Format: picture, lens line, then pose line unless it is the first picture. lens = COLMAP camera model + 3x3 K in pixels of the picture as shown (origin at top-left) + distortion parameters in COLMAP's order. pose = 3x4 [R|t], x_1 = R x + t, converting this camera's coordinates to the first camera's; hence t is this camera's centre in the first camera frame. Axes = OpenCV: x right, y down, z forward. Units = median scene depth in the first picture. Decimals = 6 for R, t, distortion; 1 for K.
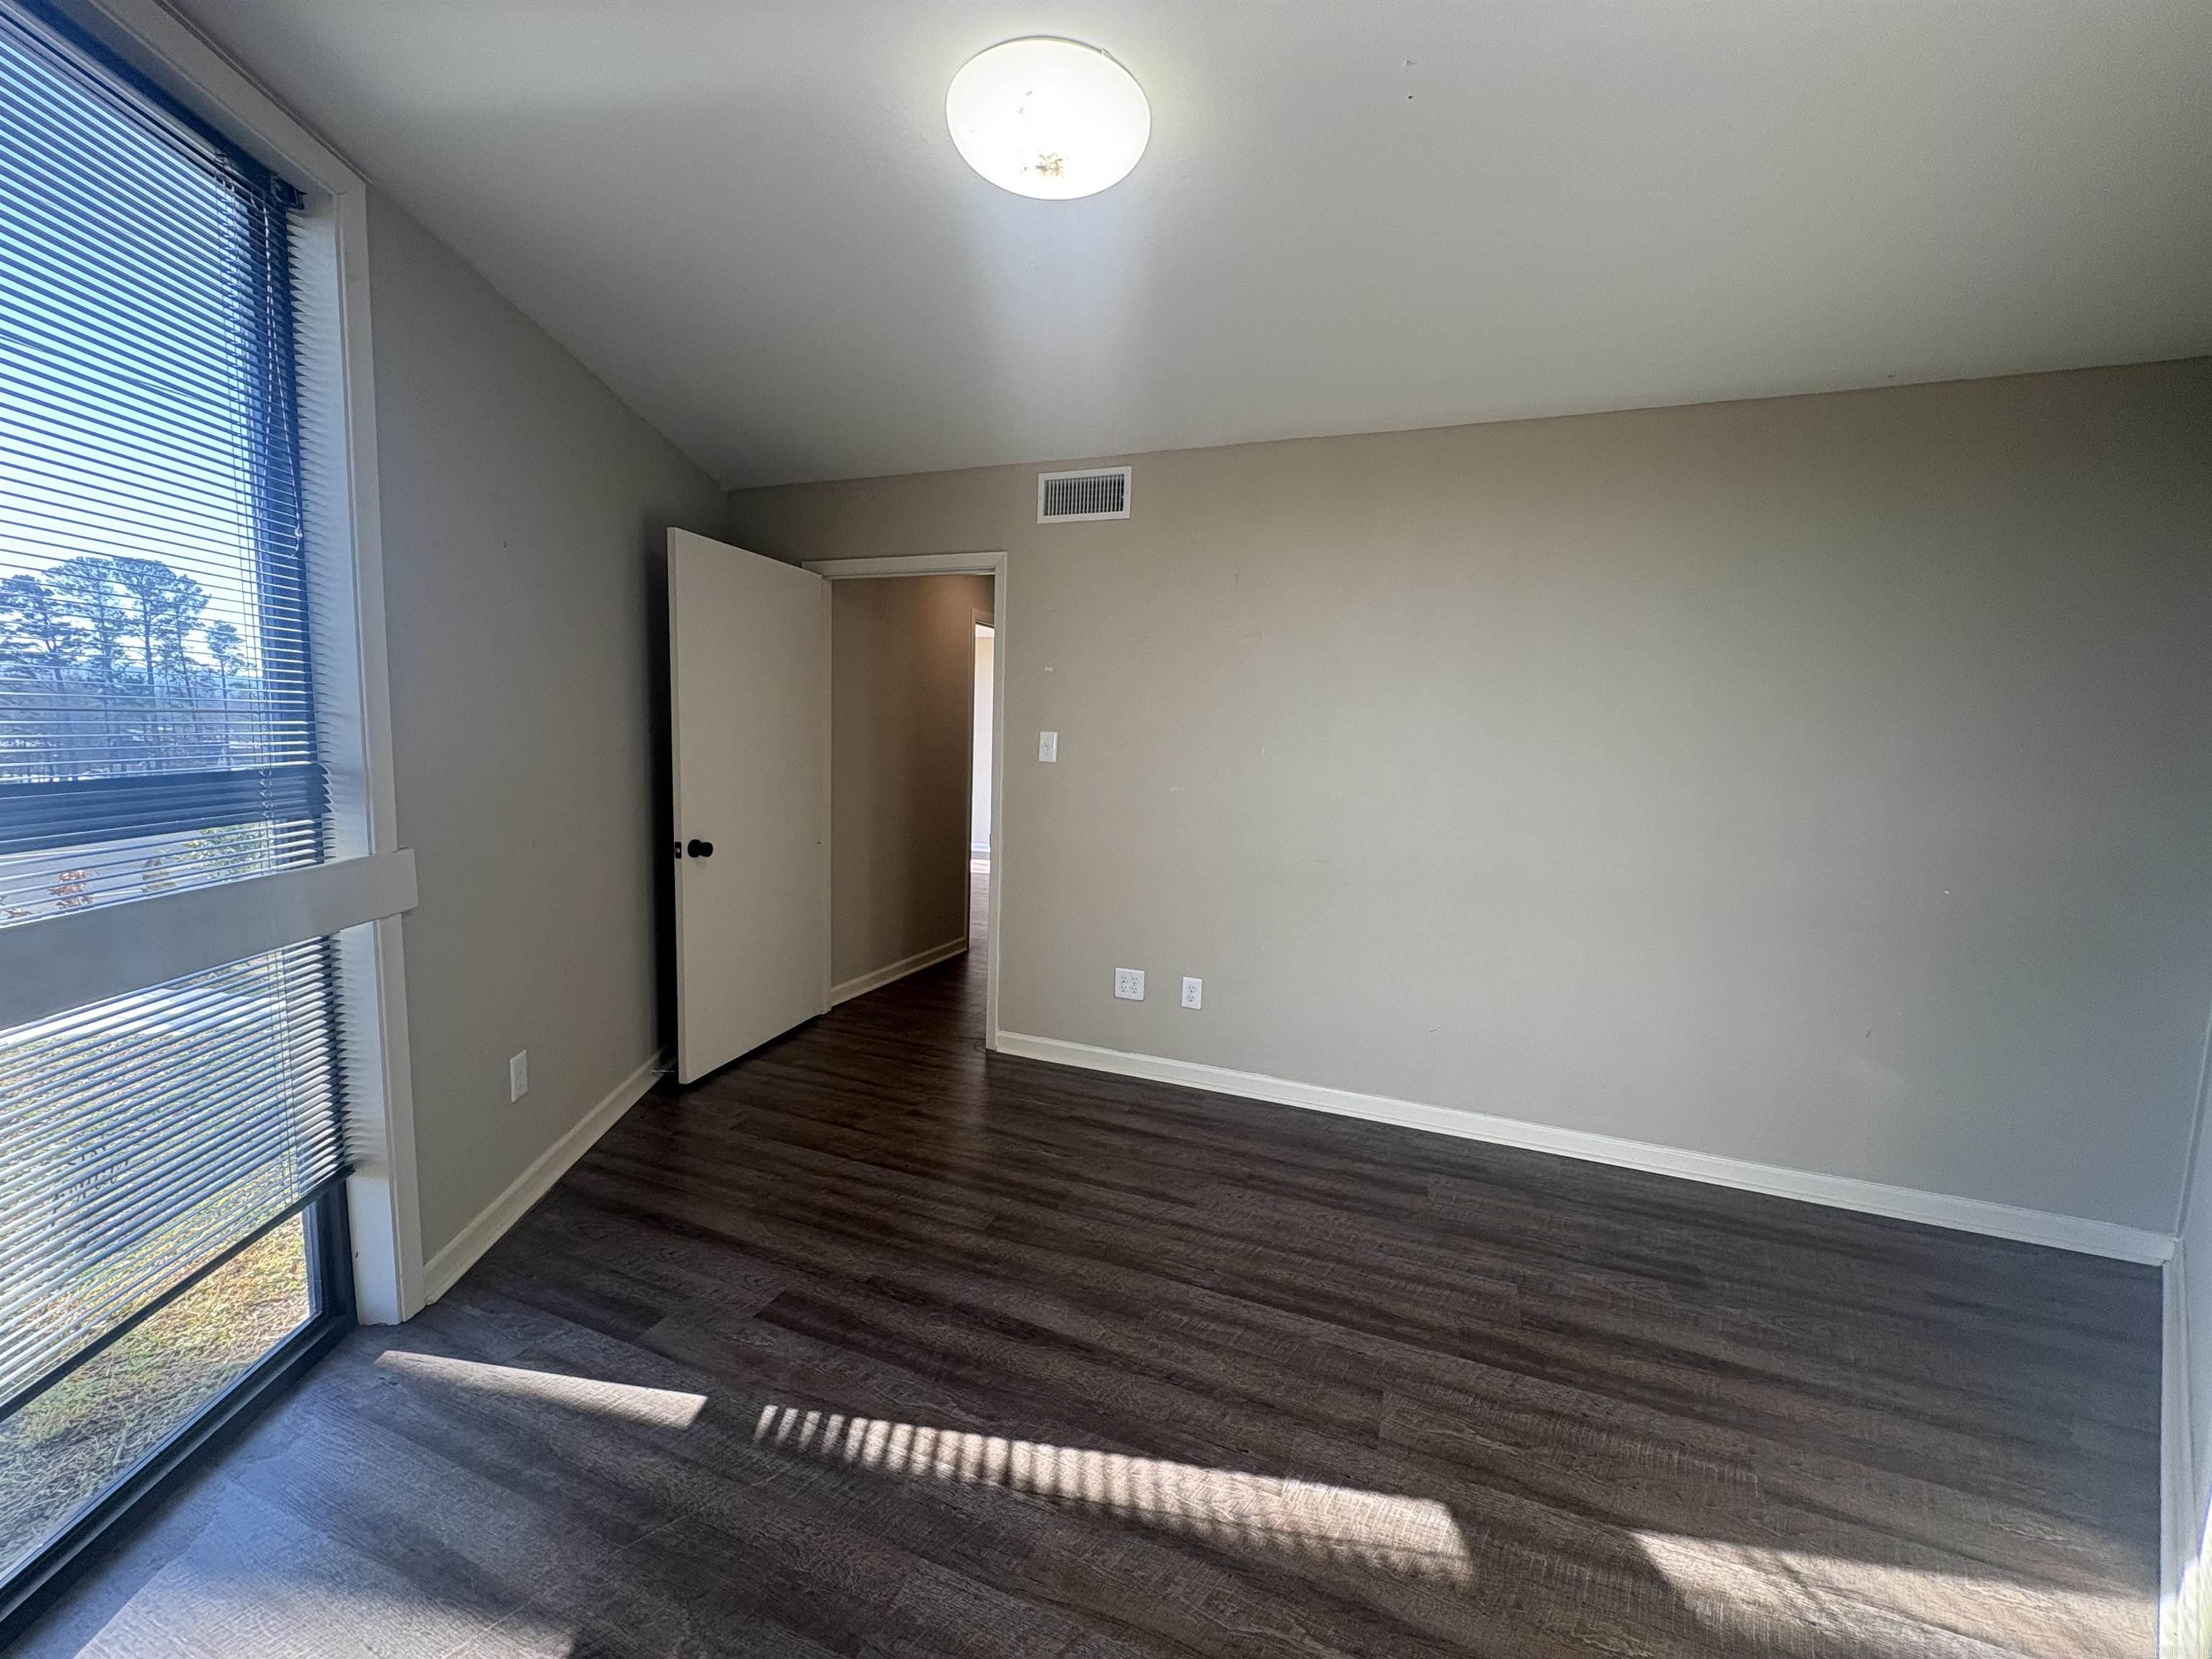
lens RADIAL K [[877.4, 0, 1106.0], [0, 877.4, 829.5], [0, 0, 1]] dist [0.025830, -0.006233]
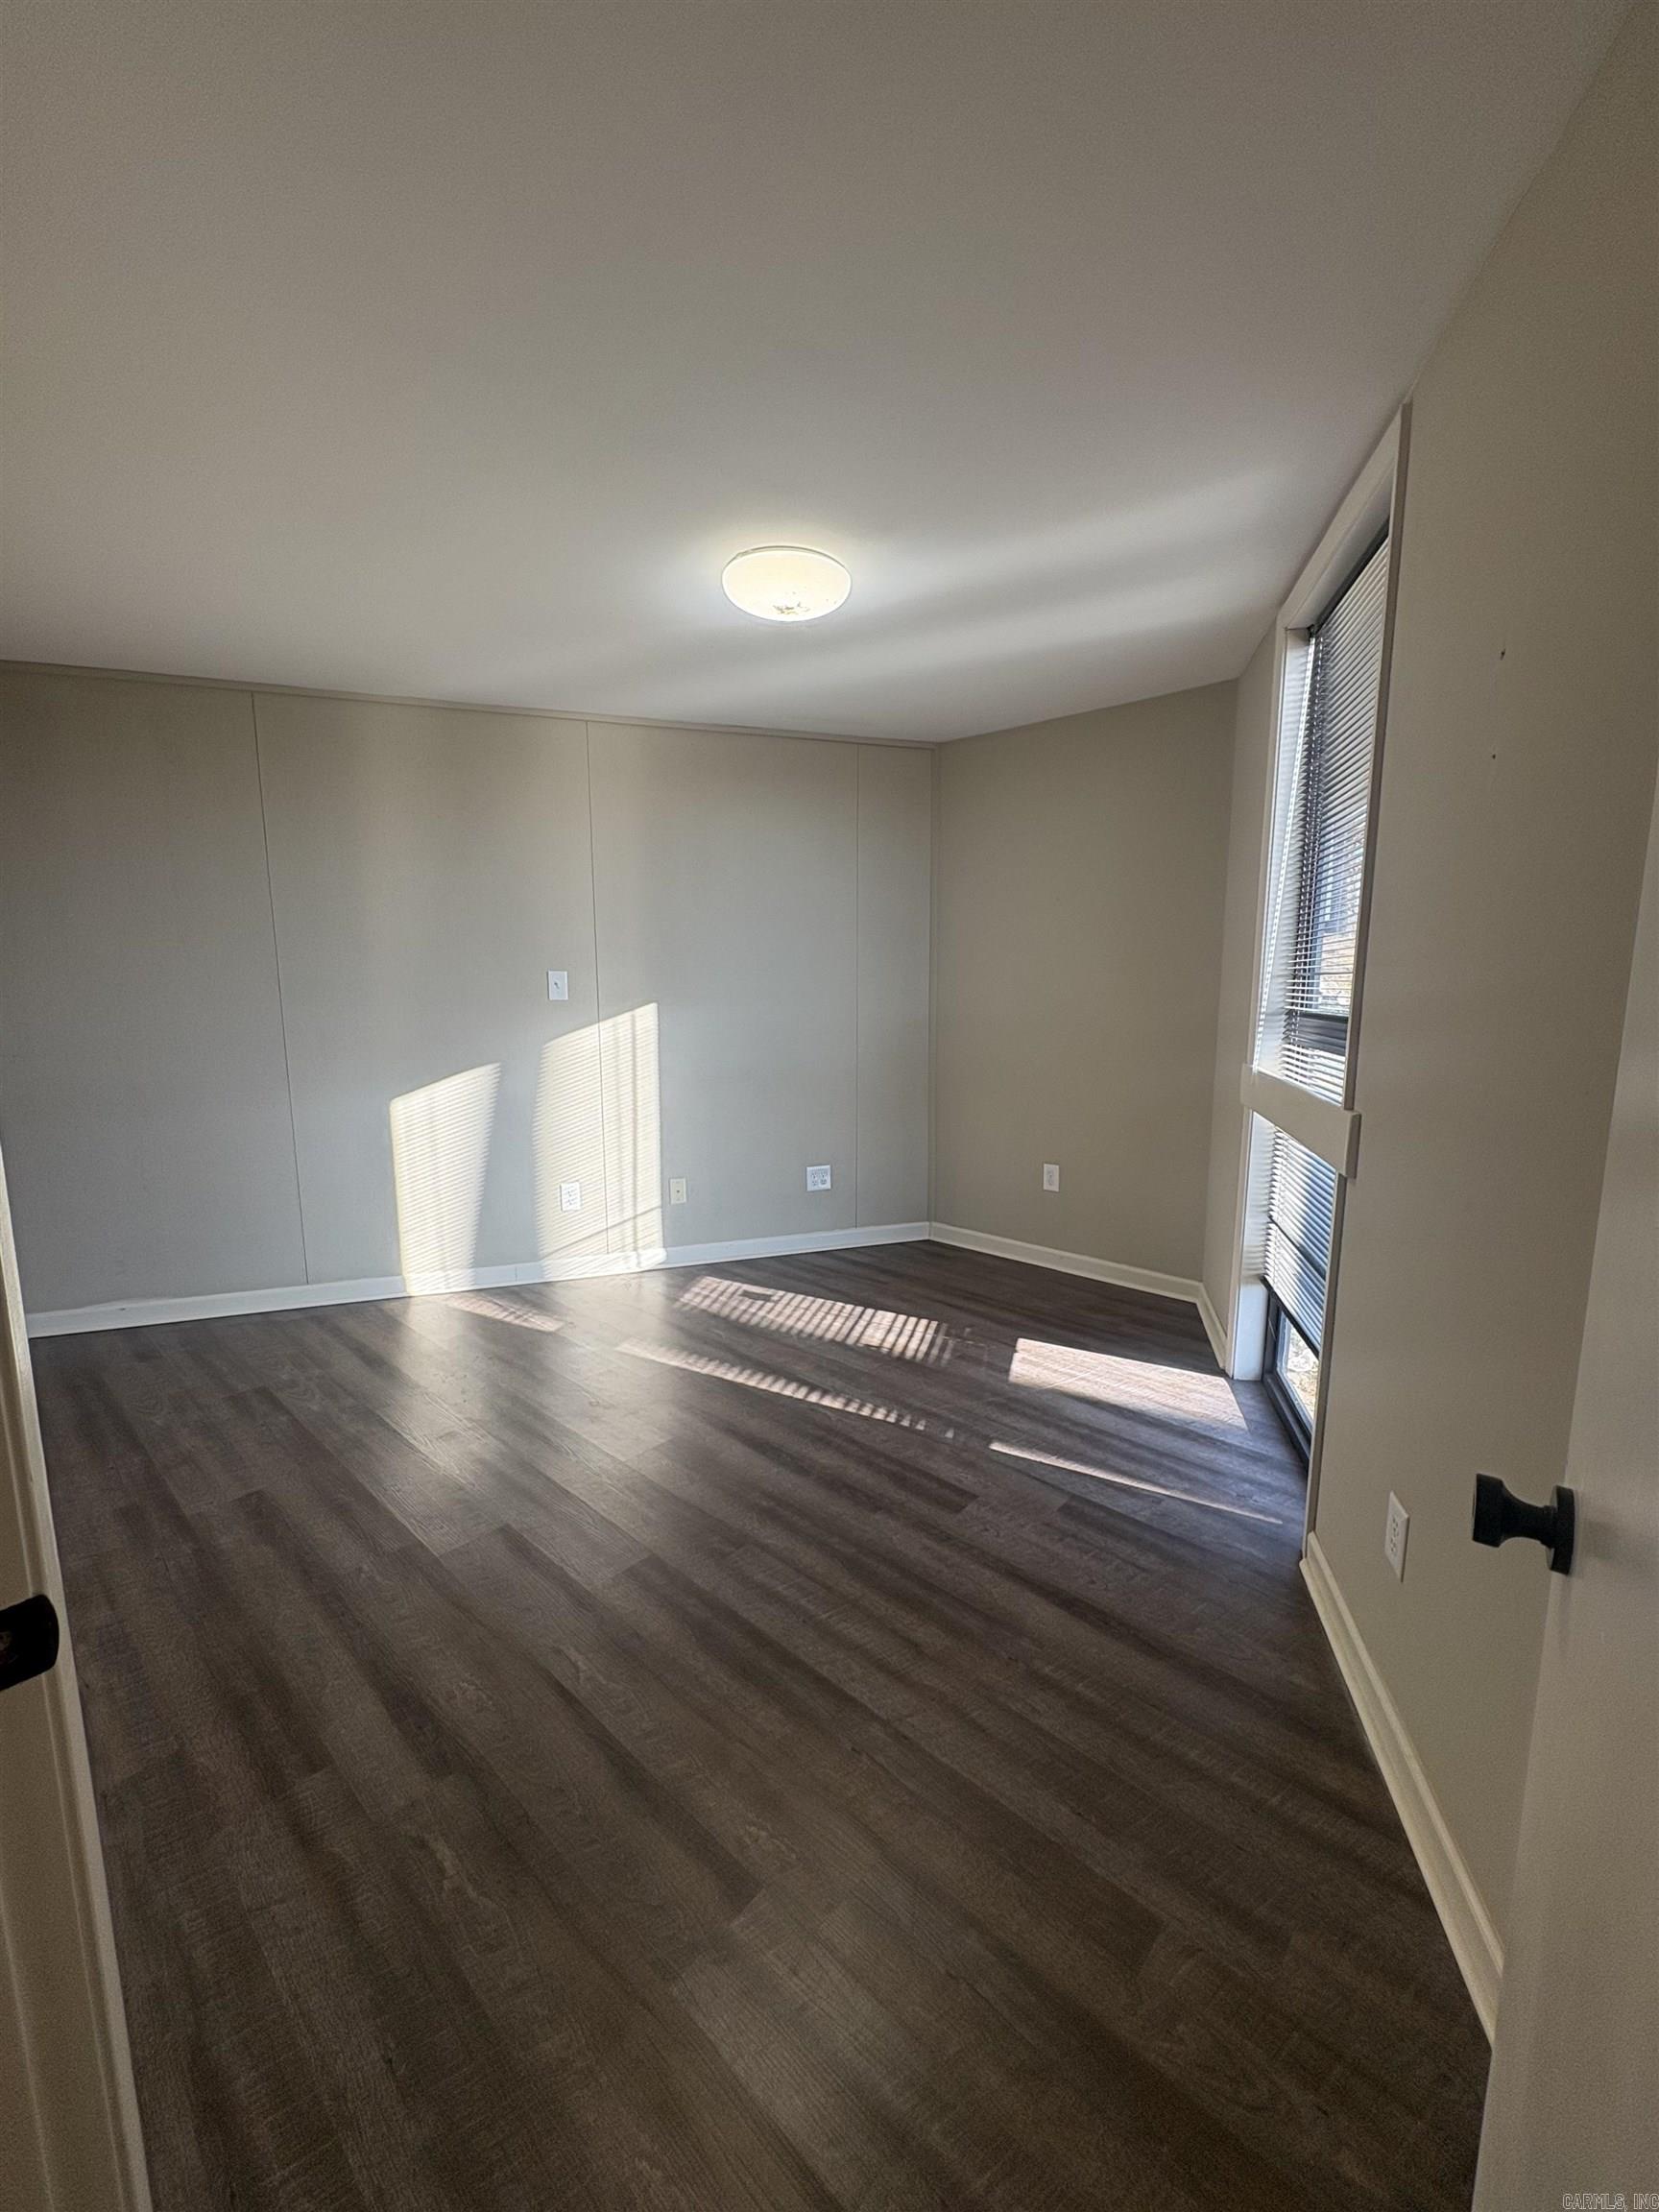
lens RADIAL K [[876.3, 0, 829.5], [0, 876.3, 1106.0], [0, 0, 1]] dist [-0.001381, 0.000609]
pose [[-0.932100, -0.085876, 0.351873, -0.682302], [0.009144, 0.965598, 0.259879, -0.262289], [-0.362085, 0.245450, -0.899249, 2.332326]]
